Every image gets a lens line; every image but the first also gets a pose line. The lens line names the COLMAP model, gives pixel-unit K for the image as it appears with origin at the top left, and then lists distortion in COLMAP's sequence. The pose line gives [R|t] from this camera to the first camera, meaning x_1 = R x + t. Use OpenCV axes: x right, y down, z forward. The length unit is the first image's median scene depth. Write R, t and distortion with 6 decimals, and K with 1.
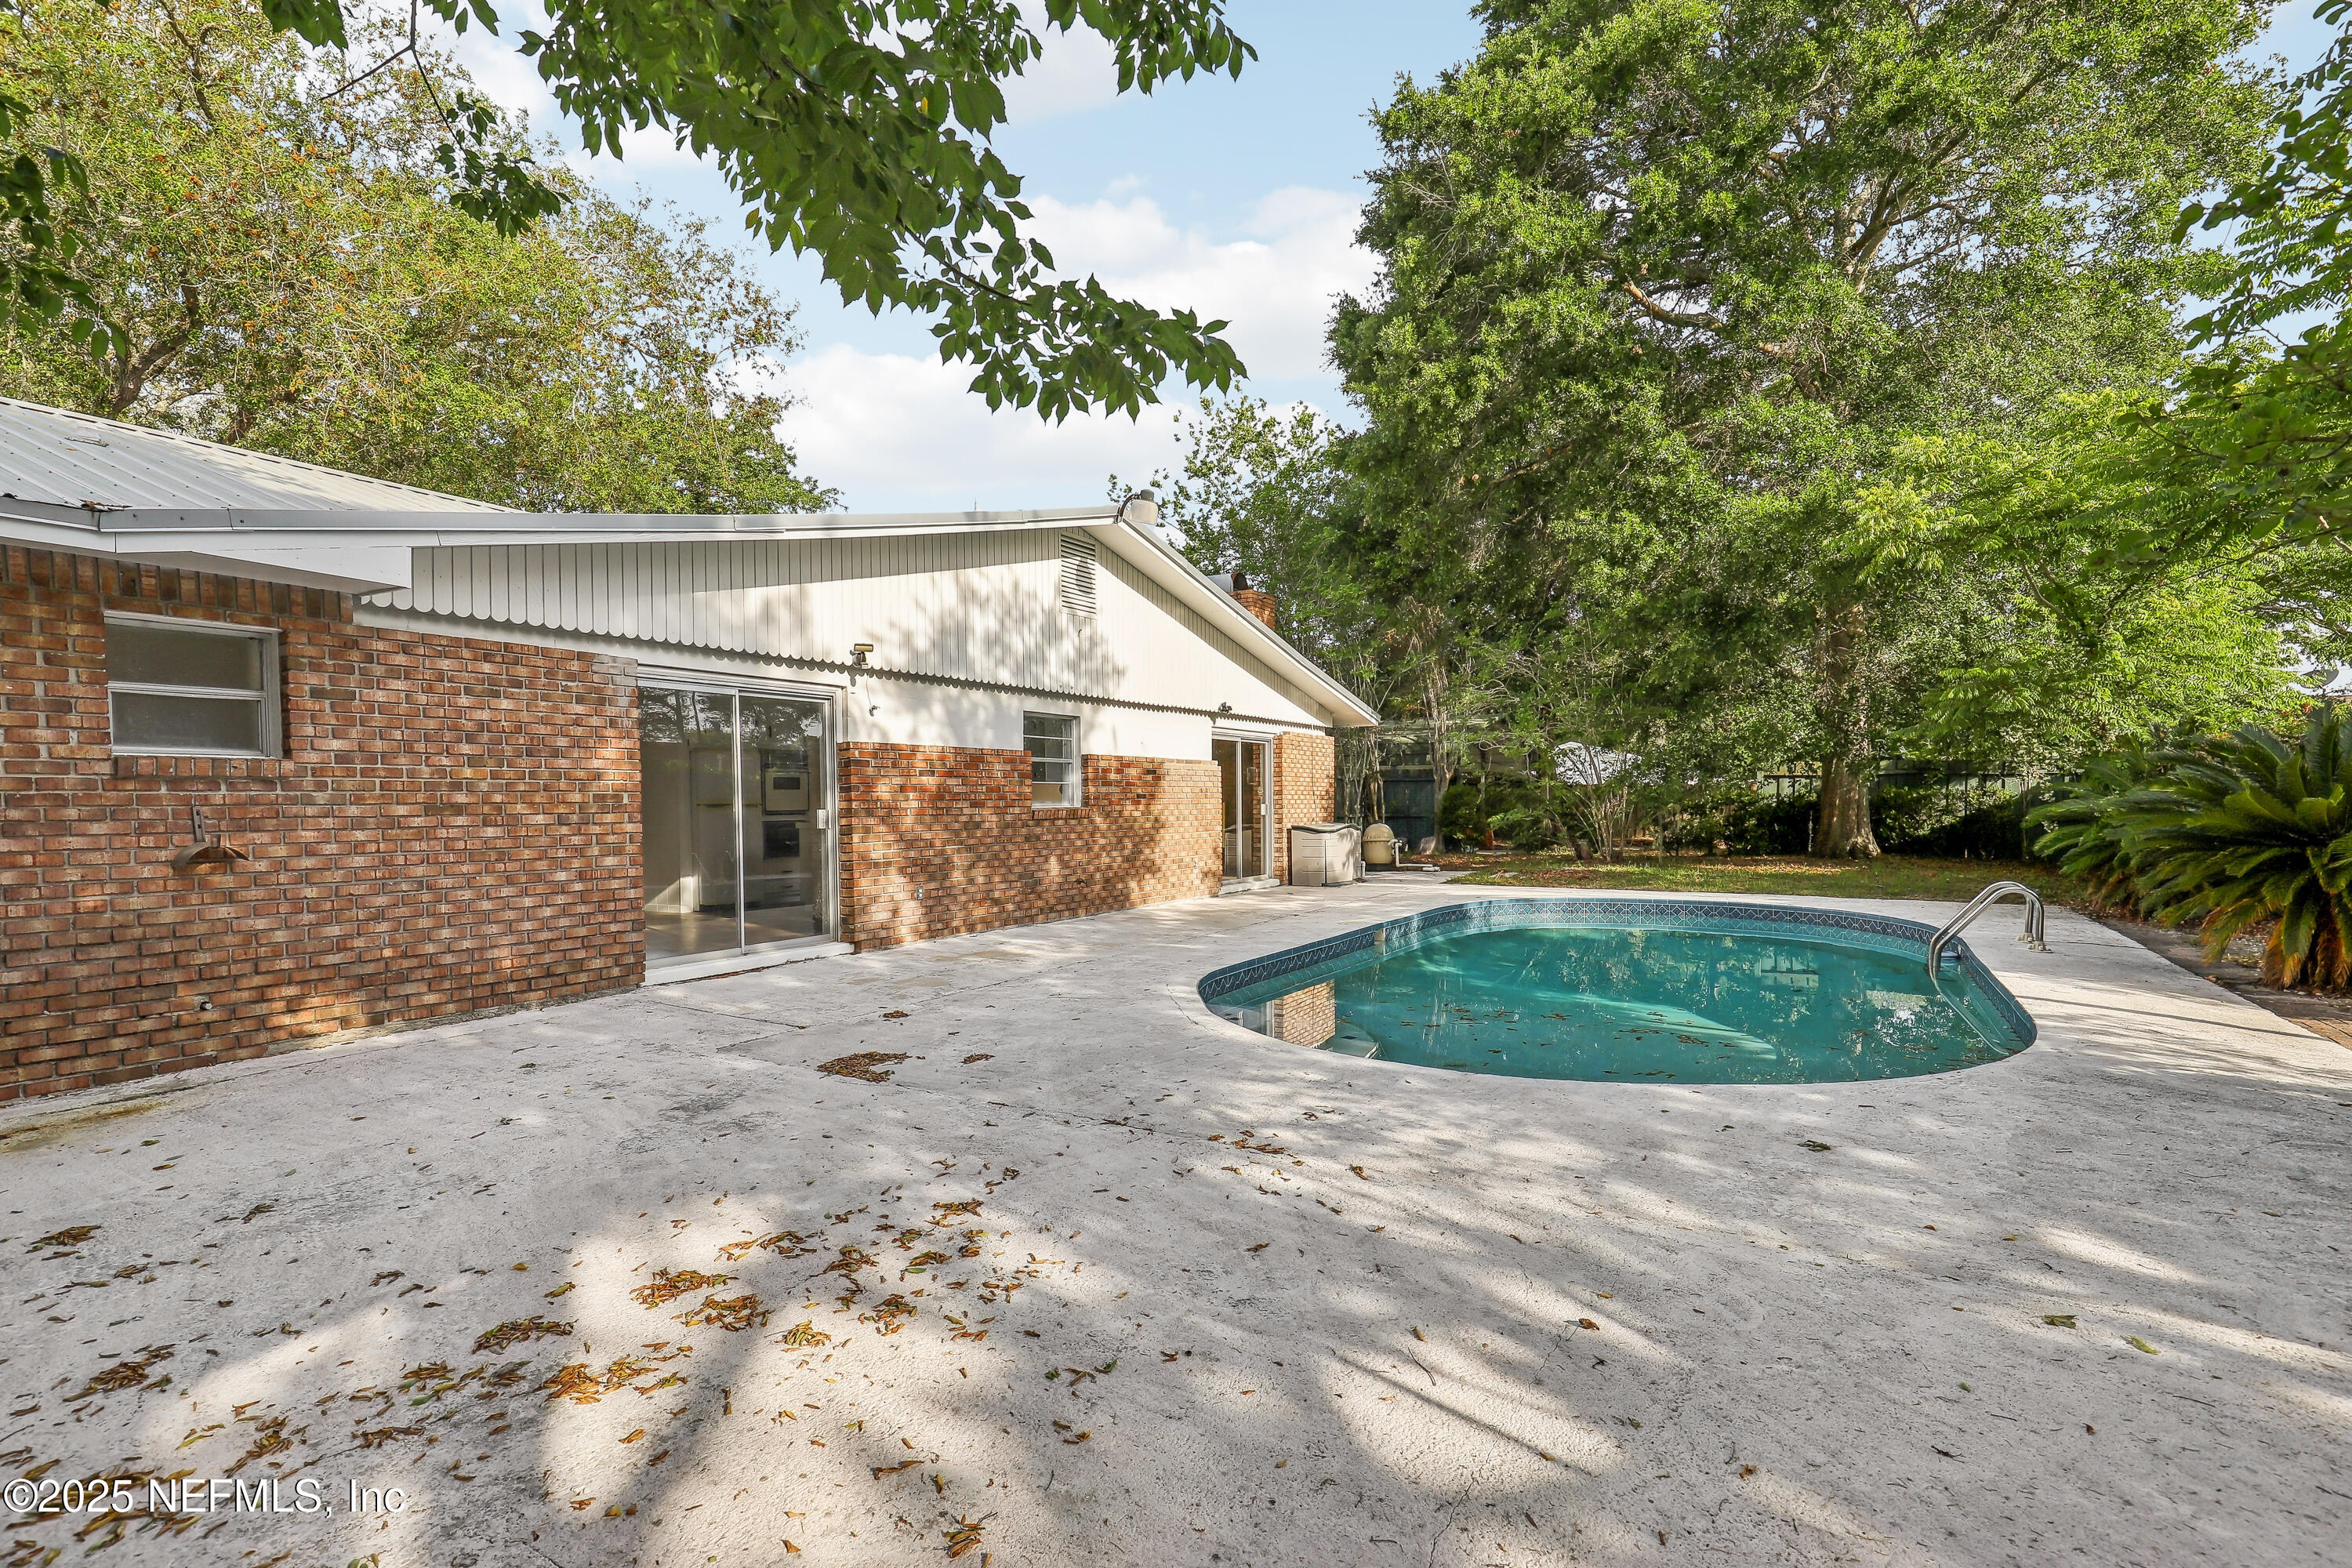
lens RADIAL K [[1077.3, 0, 1182.5], [0, 1077.3, 803.9], [0, 0, 1]] dist [-0.001589, -0.000122]
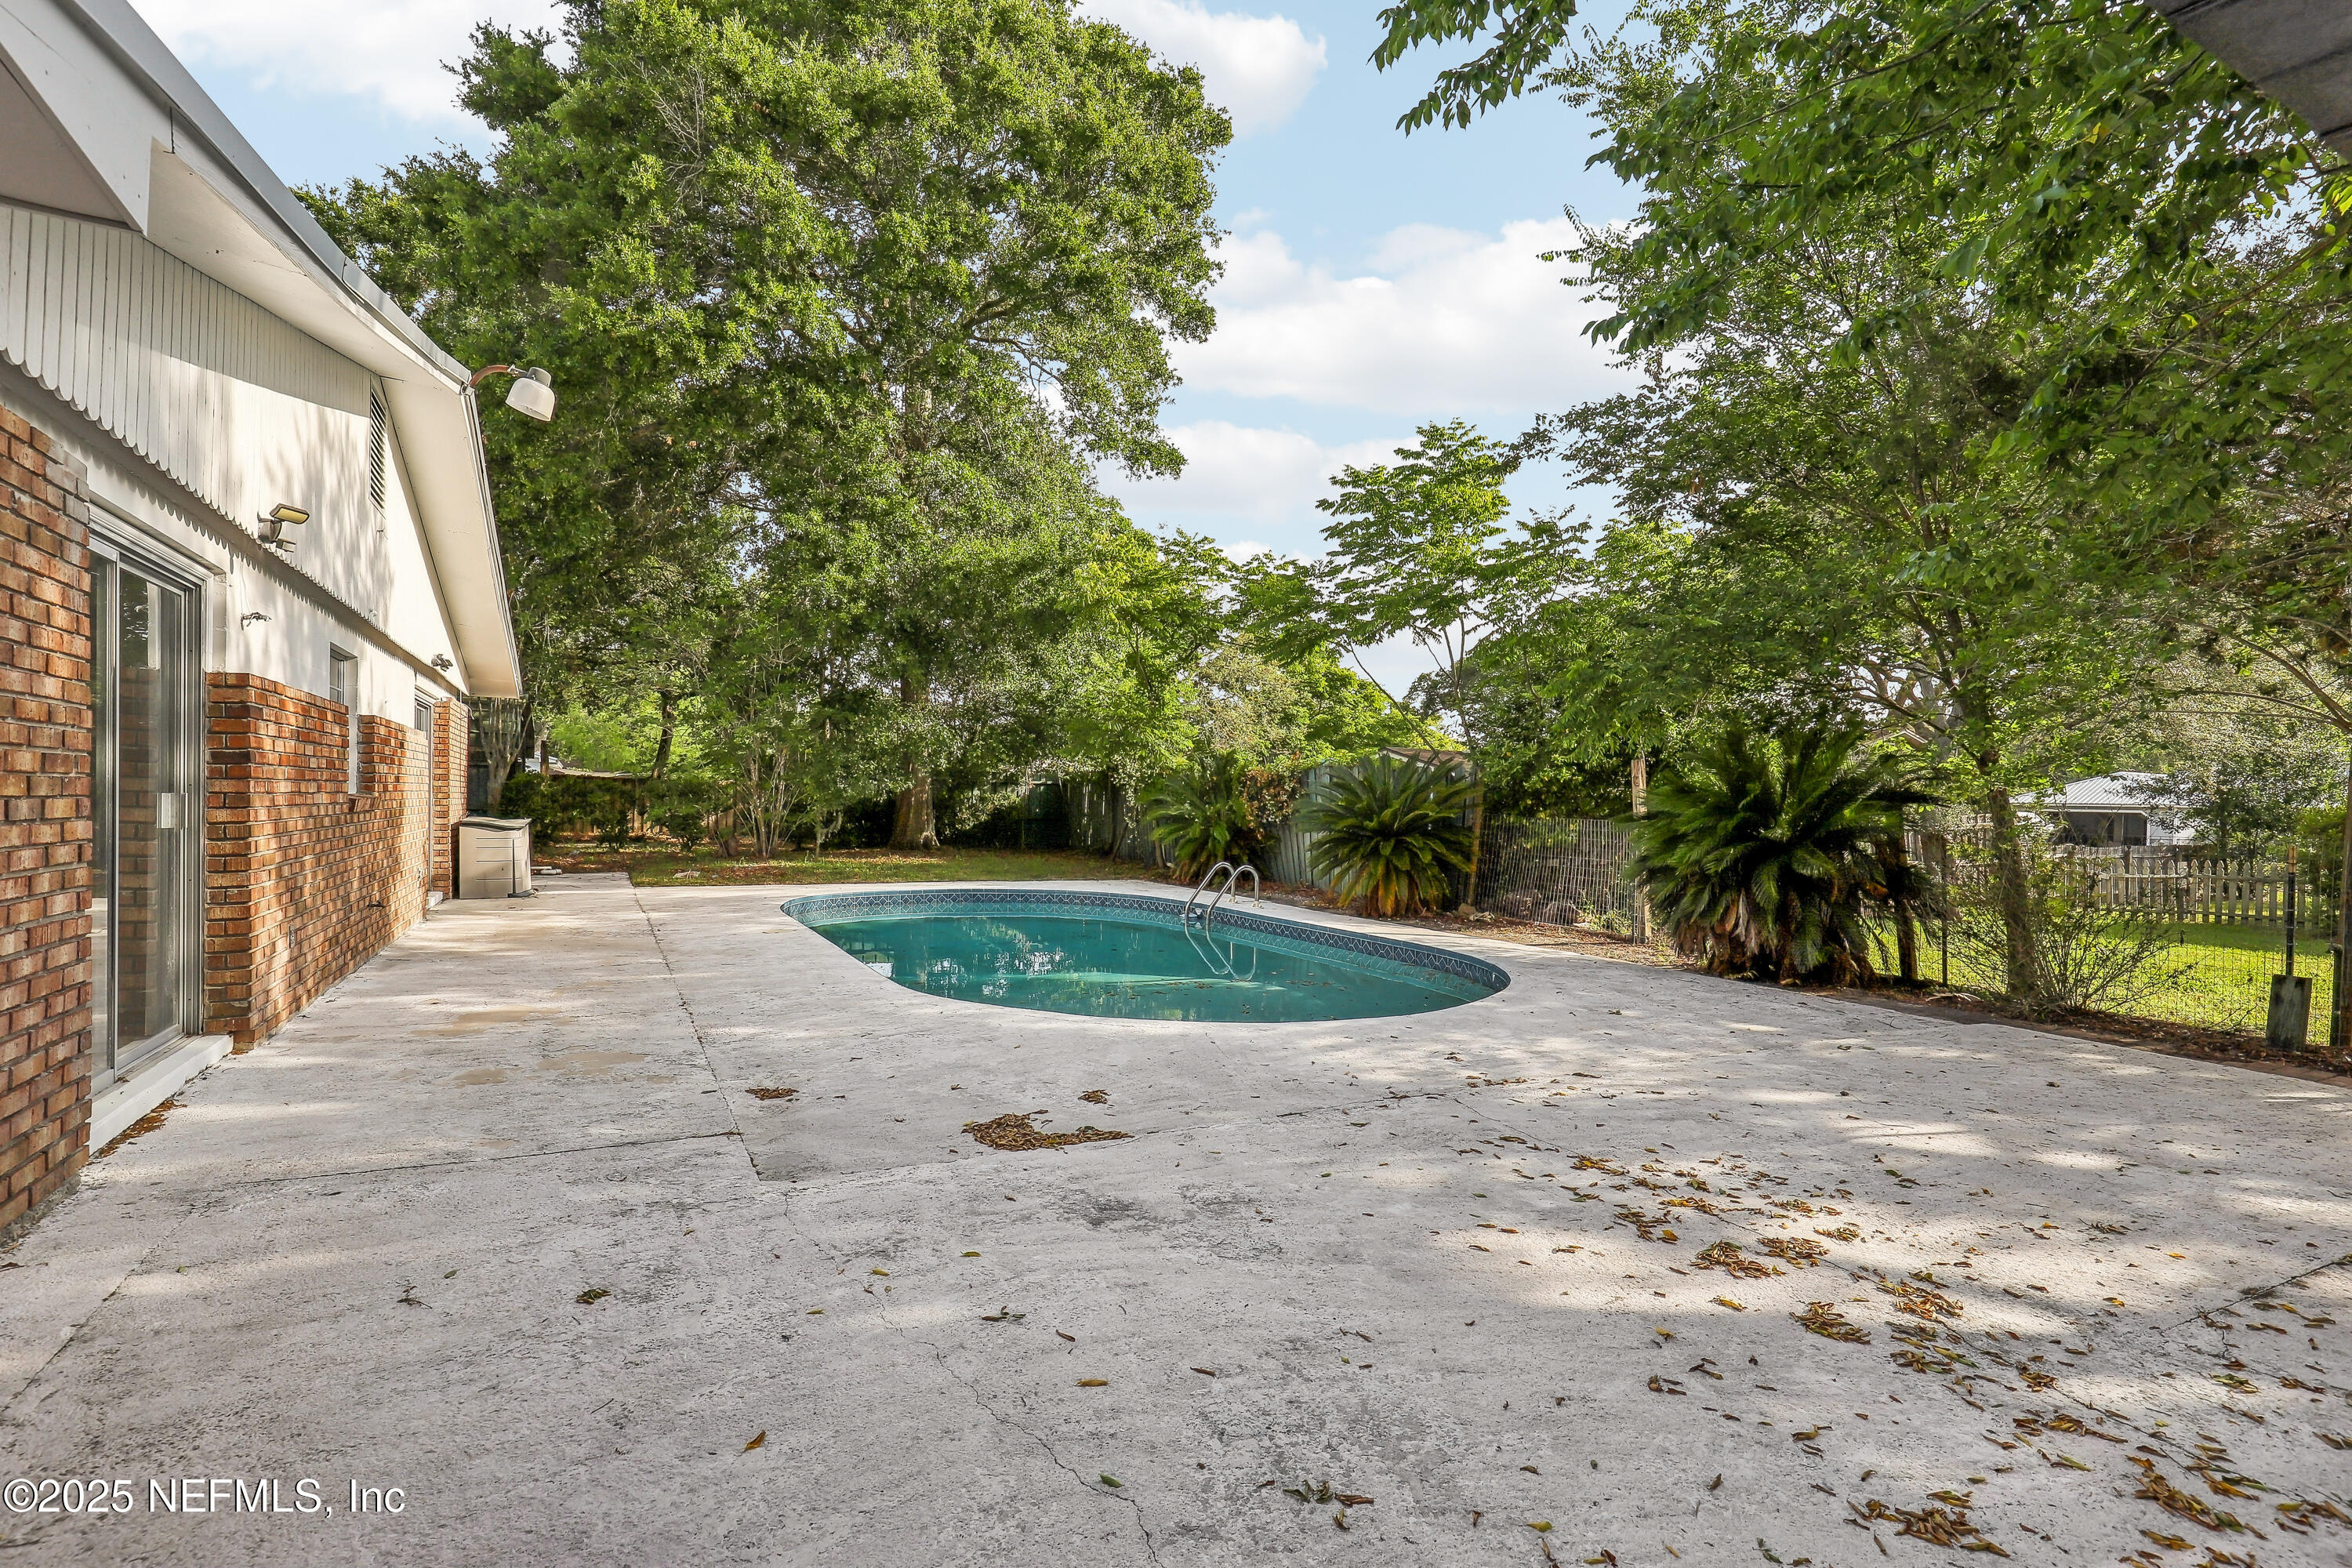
lens RADIAL K [[1077.3, 0, 1182.5], [0, 1077.3, 803.9], [0, 0, 1]] dist [-0.001589, -0.000122]
pose [[0.525133, 0.015261, 0.850883, -0.904970], [-0.020741, 0.999772, -0.005131, 0.001892], [-0.850767, -0.014954, 0.525330, 0.486357]]
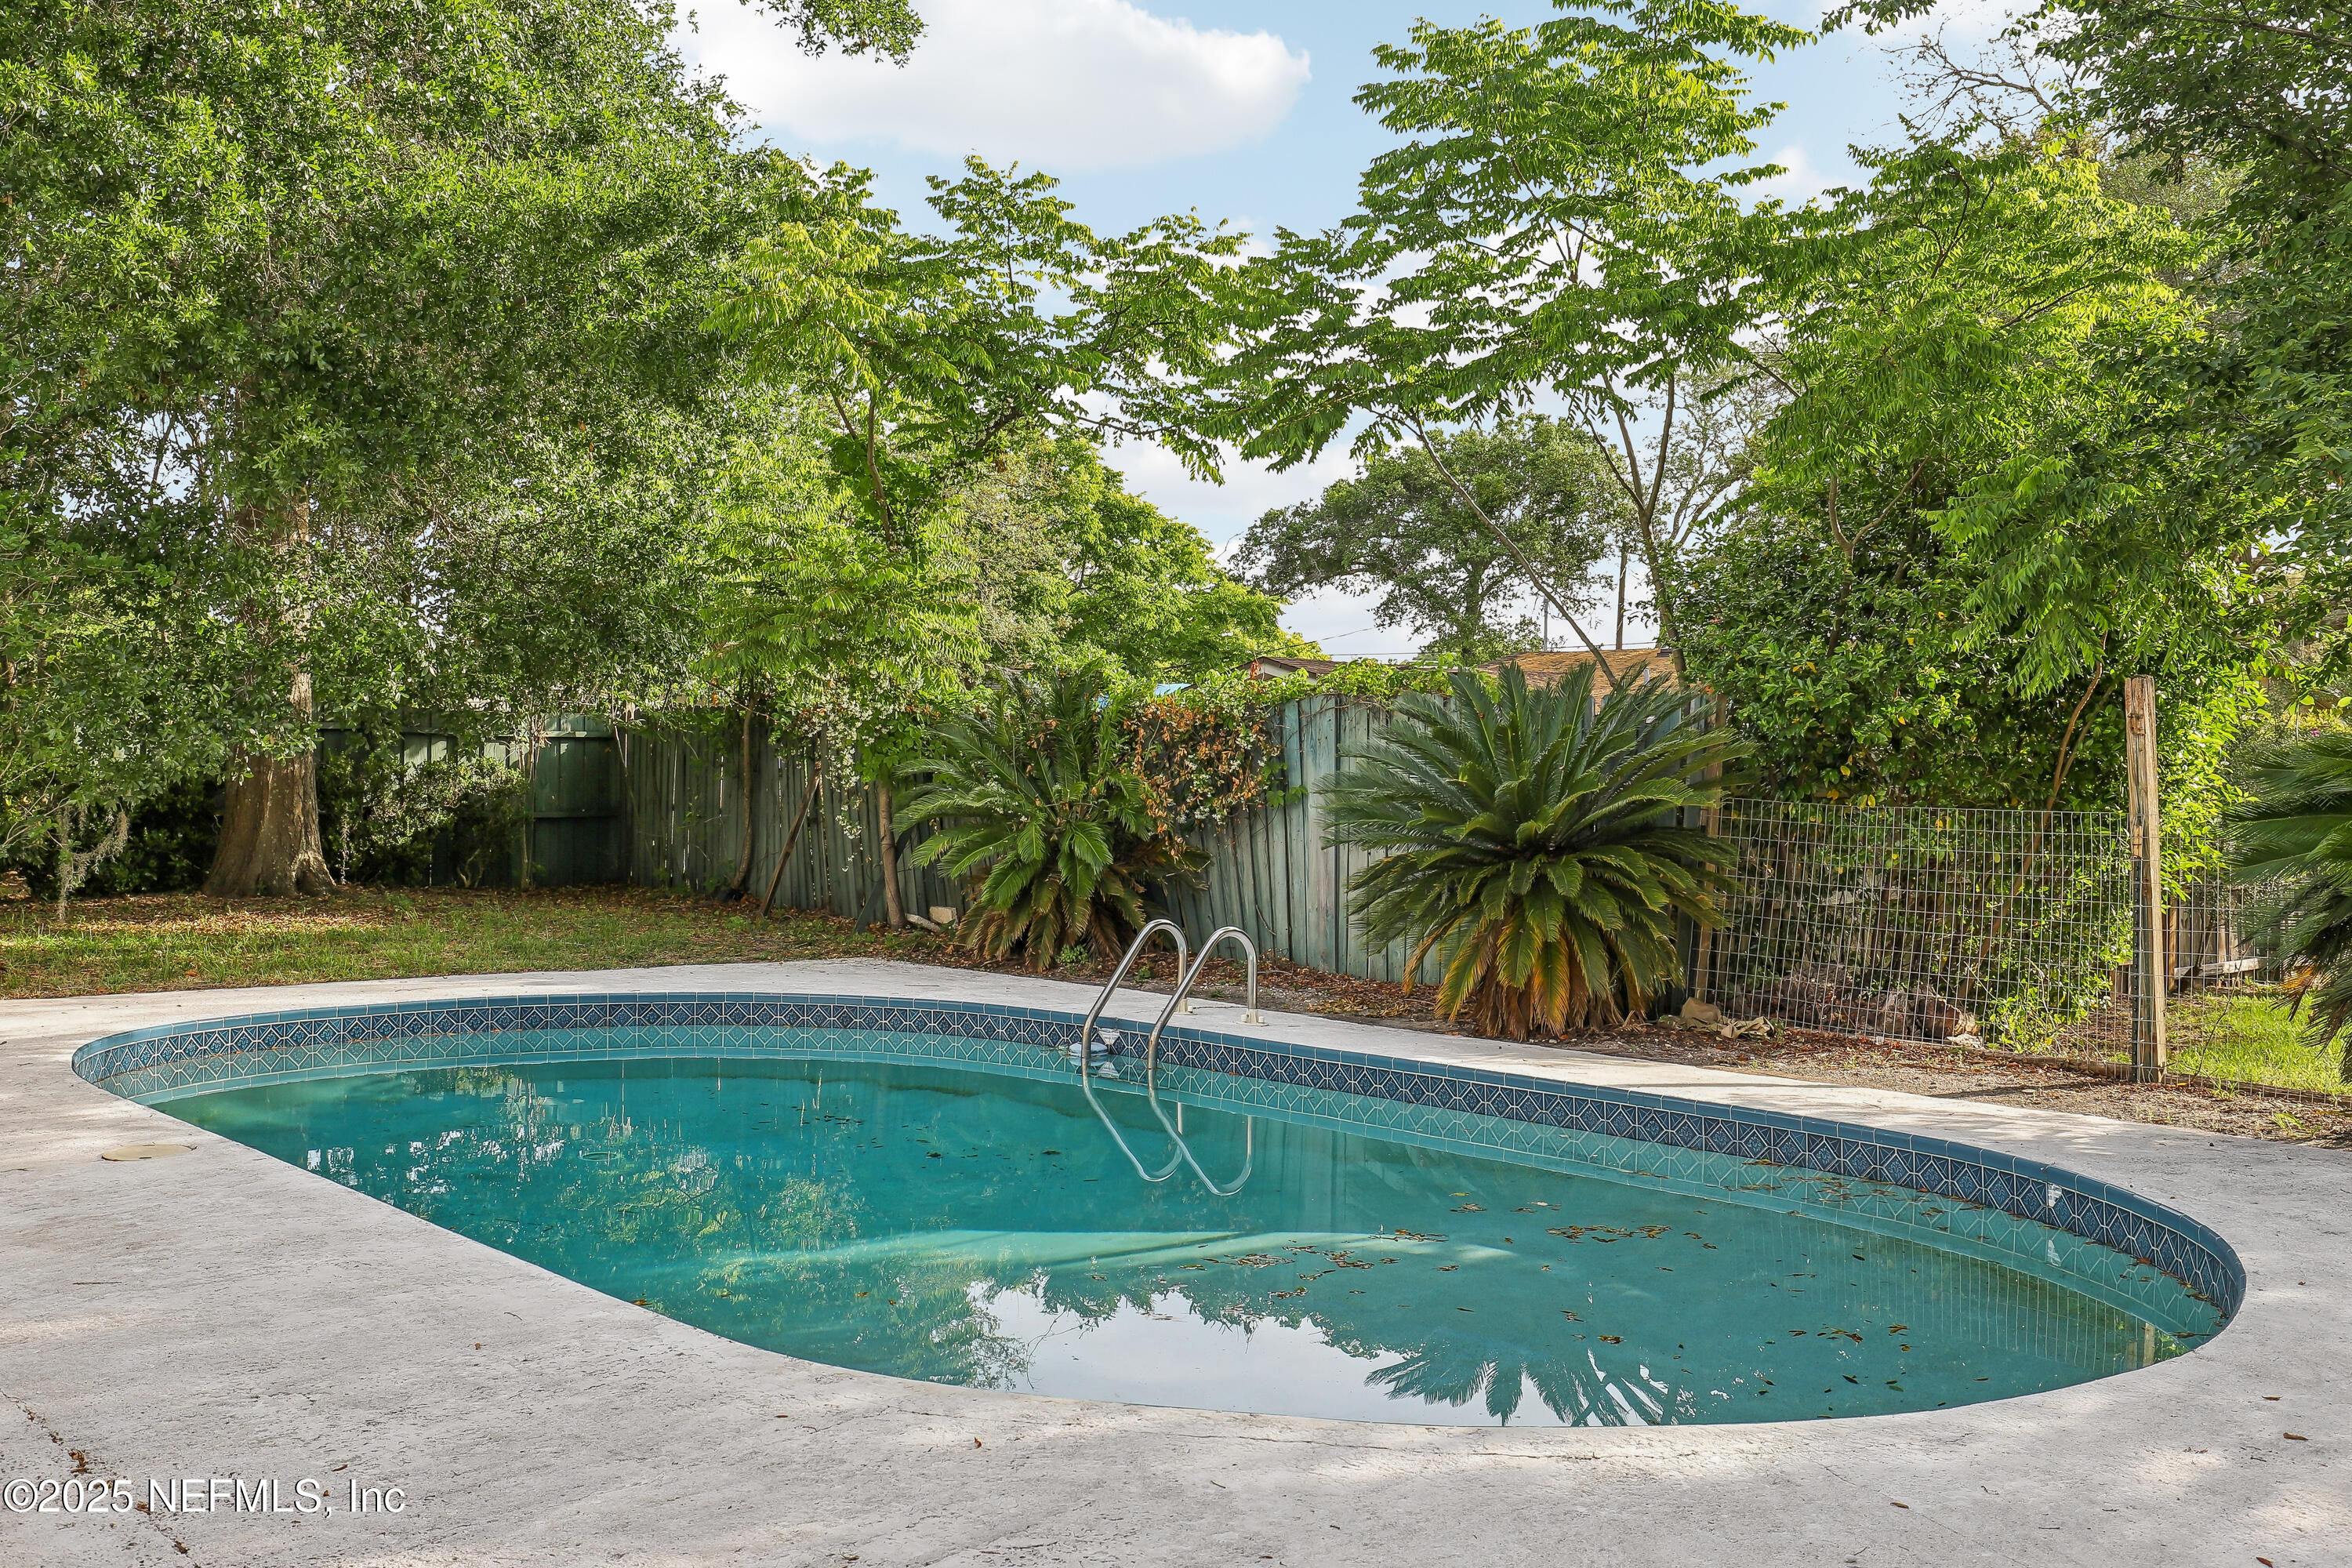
lens RADIAL K [[2161.5, 0, 1181.6], [0, 2161.5, 758.2], [0, 0, 1]] dist [0.007827, 0.022284]
pose [[0.338785, 0.016645, 0.940717, -0.742194], [-0.008396, 0.999857, -0.014668, -0.006472], [-0.940826, -0.002929, 0.338876, 0.979798]]
